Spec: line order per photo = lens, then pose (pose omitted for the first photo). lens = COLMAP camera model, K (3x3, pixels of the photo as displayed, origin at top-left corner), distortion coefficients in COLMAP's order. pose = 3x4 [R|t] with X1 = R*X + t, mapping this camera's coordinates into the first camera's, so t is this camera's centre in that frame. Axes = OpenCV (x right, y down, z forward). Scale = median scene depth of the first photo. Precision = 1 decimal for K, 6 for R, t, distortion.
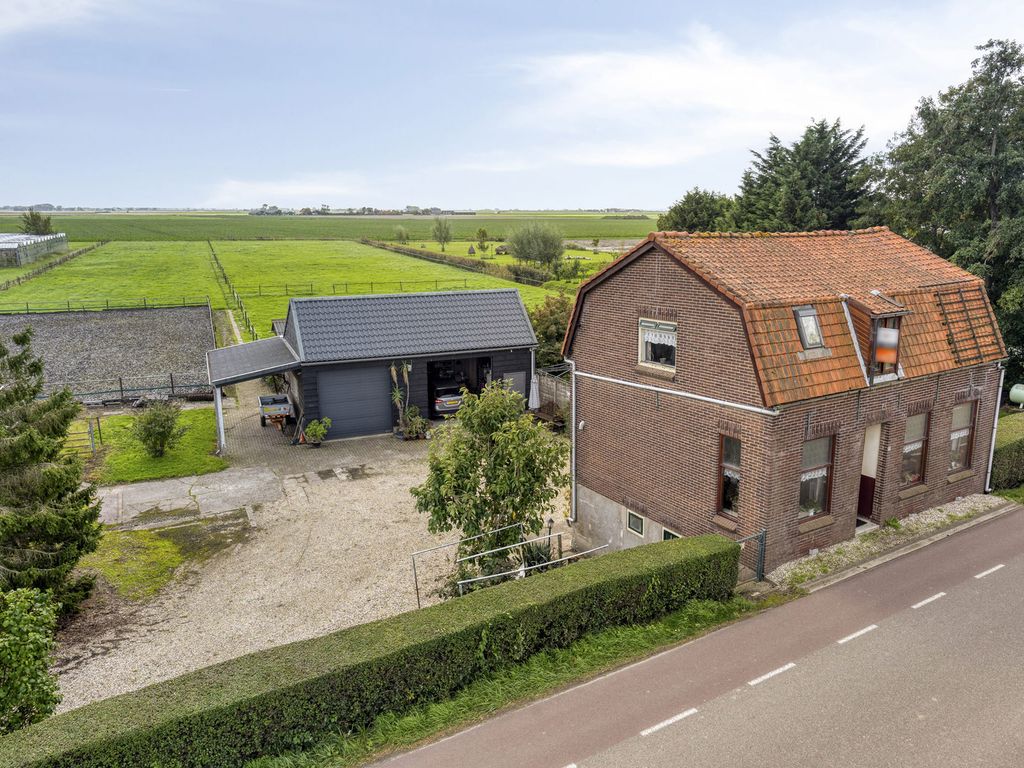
lens RADIAL K [[691.2, 0, 512.0], [0, 691.2, 384.0], [0, 0, 1]] dist [-0.005852, -0.004162]
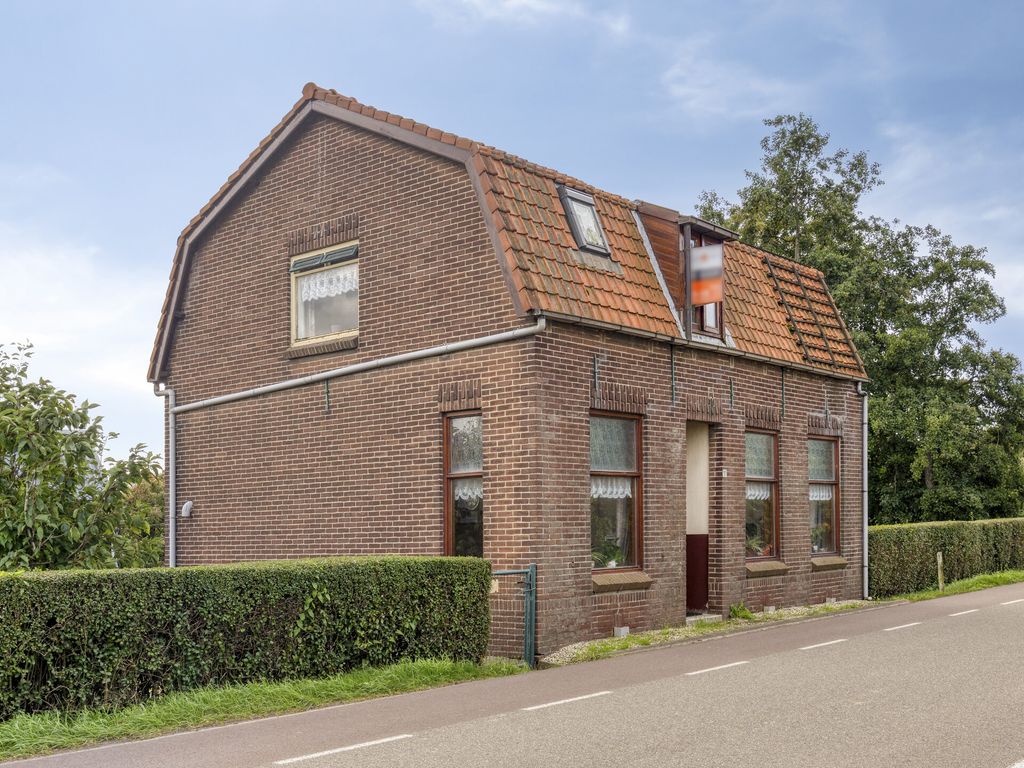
lens RADIAL K [[1087.9, 0, 511.4], [0, 1087.9, 558.6], [0, 0, 1]] dist [-0.016934, 0.012398]
pose [[0.939650, 0.015758, 0.341774, 0.064320], [0.058447, 0.976862, -0.205728, 0.340393], [-0.337108, 0.213288, 0.916988, 0.232300]]
